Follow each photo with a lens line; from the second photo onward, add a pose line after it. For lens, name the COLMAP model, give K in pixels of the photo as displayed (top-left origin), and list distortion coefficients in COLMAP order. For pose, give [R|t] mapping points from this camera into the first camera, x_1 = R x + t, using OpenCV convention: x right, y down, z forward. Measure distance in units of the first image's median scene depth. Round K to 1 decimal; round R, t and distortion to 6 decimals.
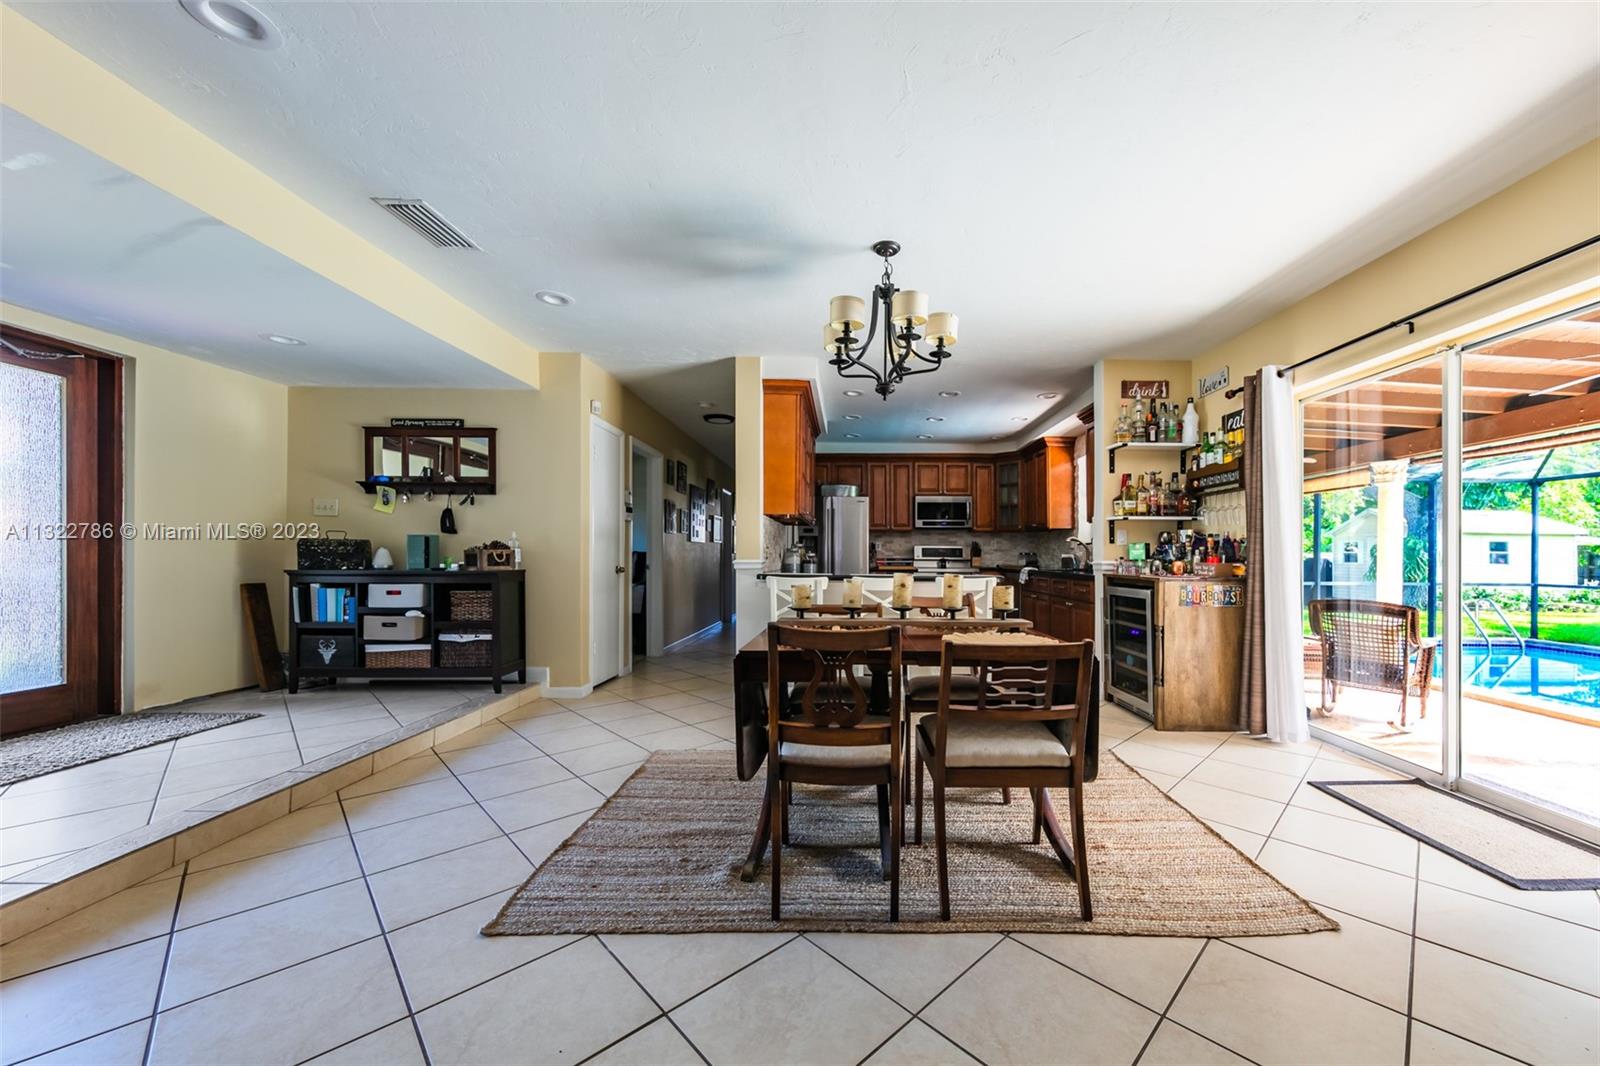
lens RADIAL K [[591.2, 0, 866.9], [0, 591.2, 551.5], [0, 0, 1]] dist [-0.000186, 0.000021]
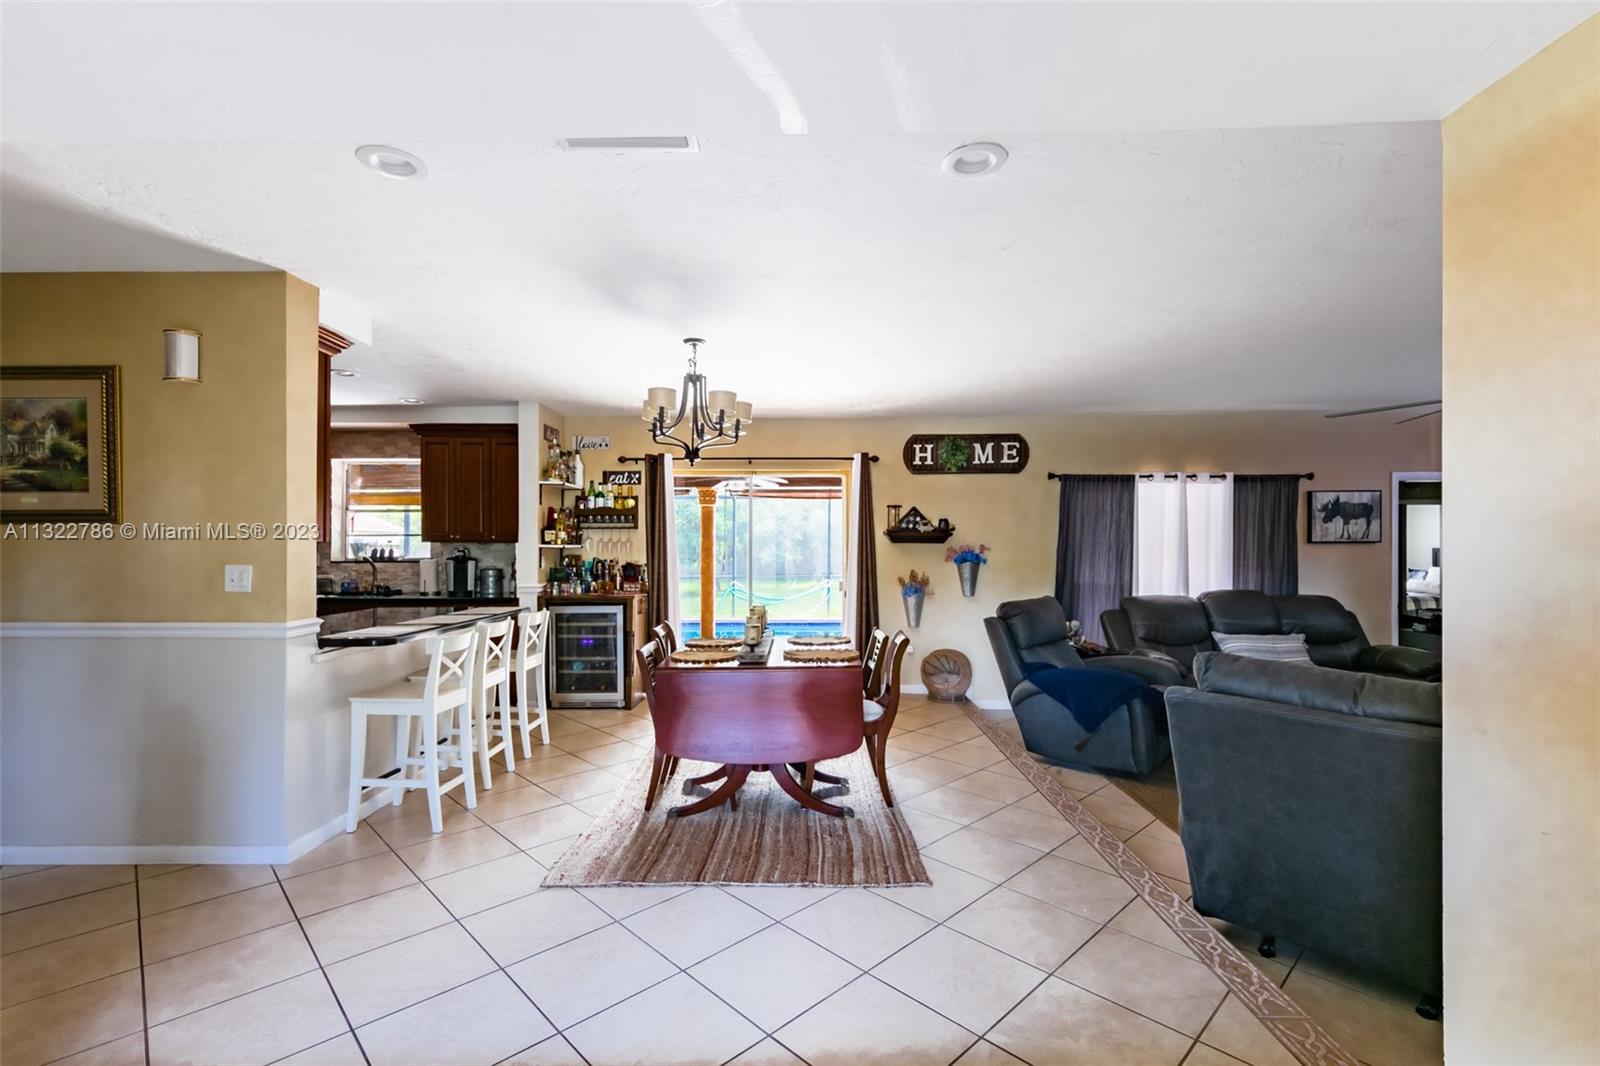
lens RADIAL K [[685.8, 0, 800.0], [0, 685.8, 533.0], [0, 0, 1]] dist [-0.000803, 0.000161]
pose [[0.033600, 0.012588, 0.999356, -0.891615], [-0.007735, 0.999894, -0.012335, -0.070337], [-0.999405, -0.007316, 0.033694, 0.482427]]
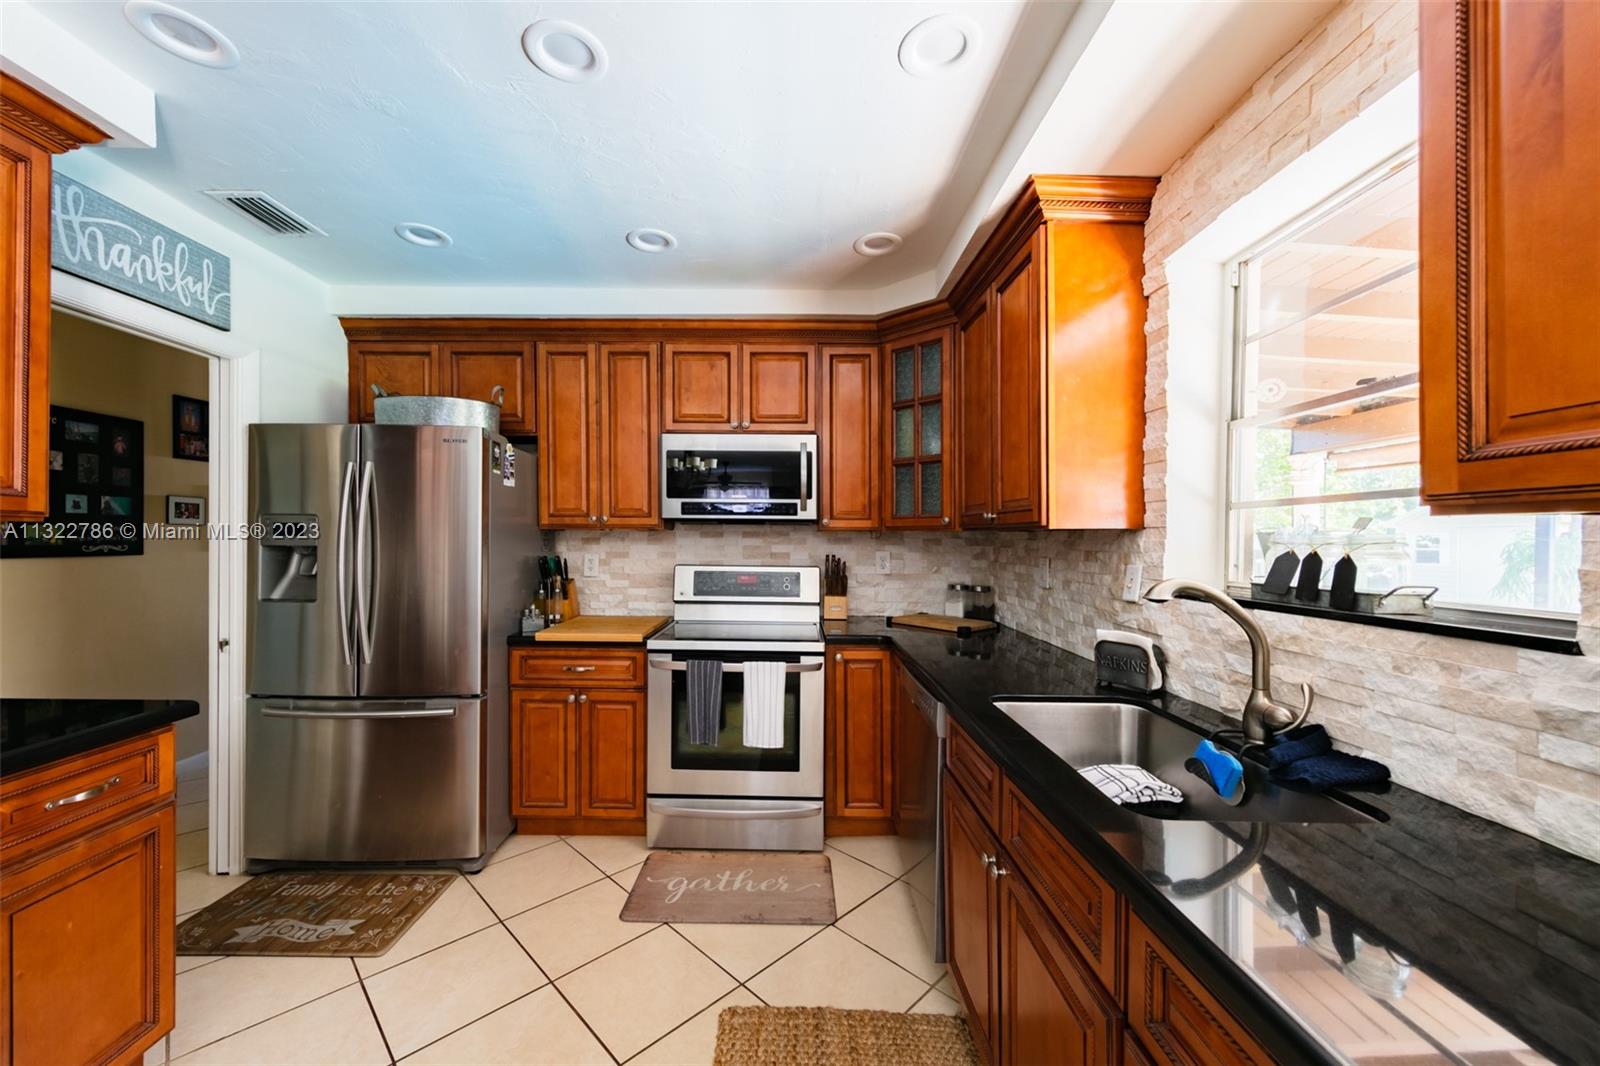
lens RADIAL K [[605.4, 0, 787.6], [0, 605.4, 536.7], [0, 0, 1]] dist [0.000957, 0.000086]
pose [[0.999633, 0.005036, -0.026618, 0.306697], [-0.004982, 0.999985, 0.002107, -0.055545], [0.026628, -0.001974, 0.999643, 1.126352]]
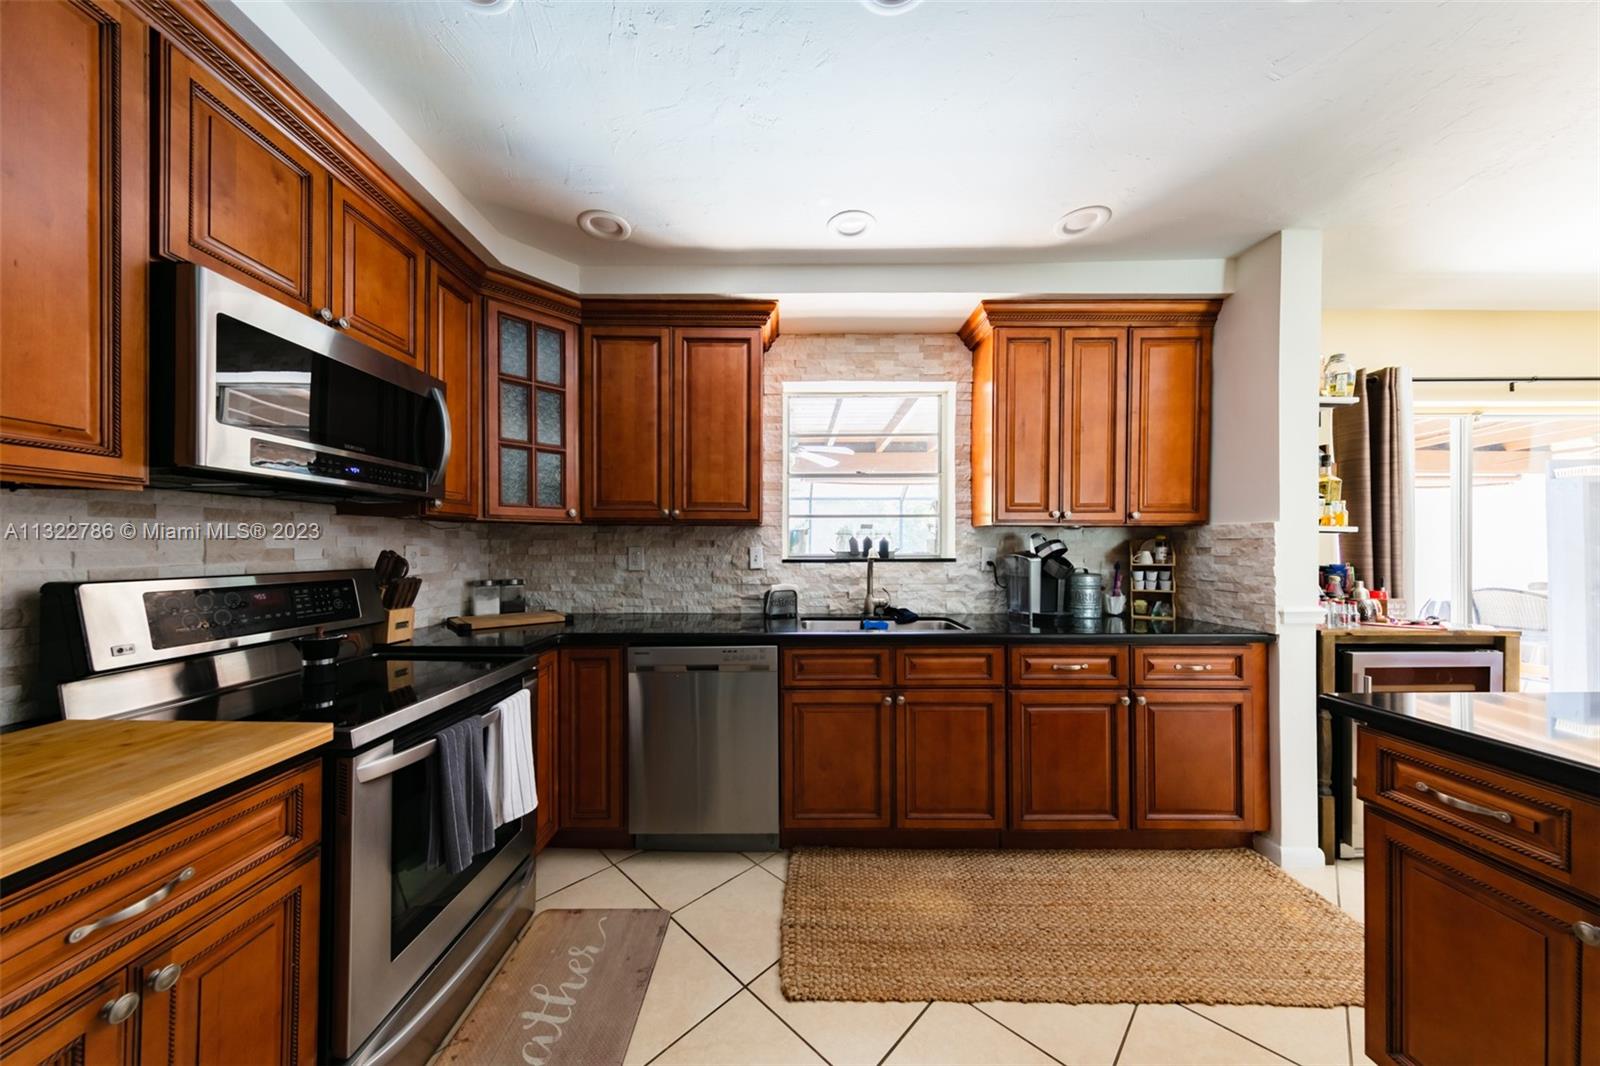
lens RADIAL K [[513.3, 0, 783.3], [0, 513.3, 543.4], [0, 0, 1]] dist [0.013269, 0.000002]
pose [[0.025728, 0.003332, 0.999663, -0.090836], [-0.006363, 0.999975, -0.003170, -0.038706], [-0.999649, -0.006279, 0.025748, 1.522055]]
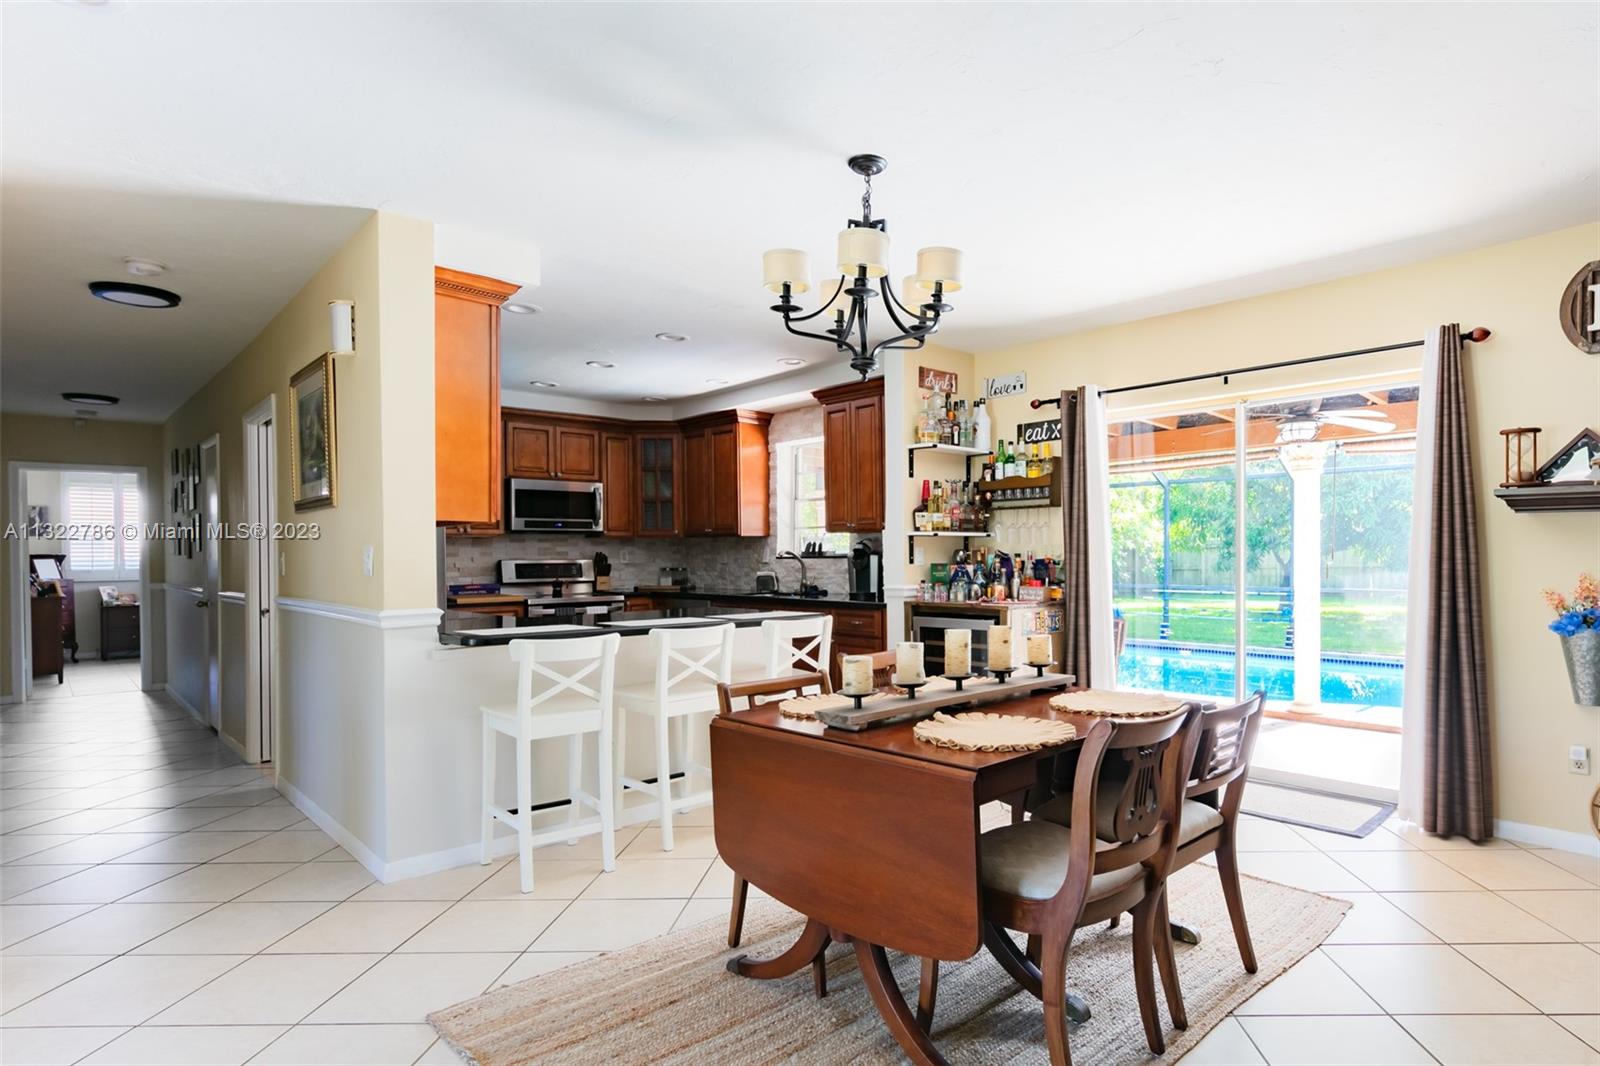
lens RADIAL K [[855.3, 0, 927.5], [0, 855.3, 554.5], [0, 0, 1]] dist [-0.001708, -0.000532]
pose [[0.708982, -0.011317, 0.705136, -0.418290], [0.006535, 0.999934, 0.009477, -0.039204], [-0.705197, -0.002111, 0.709008, 0.151488]]
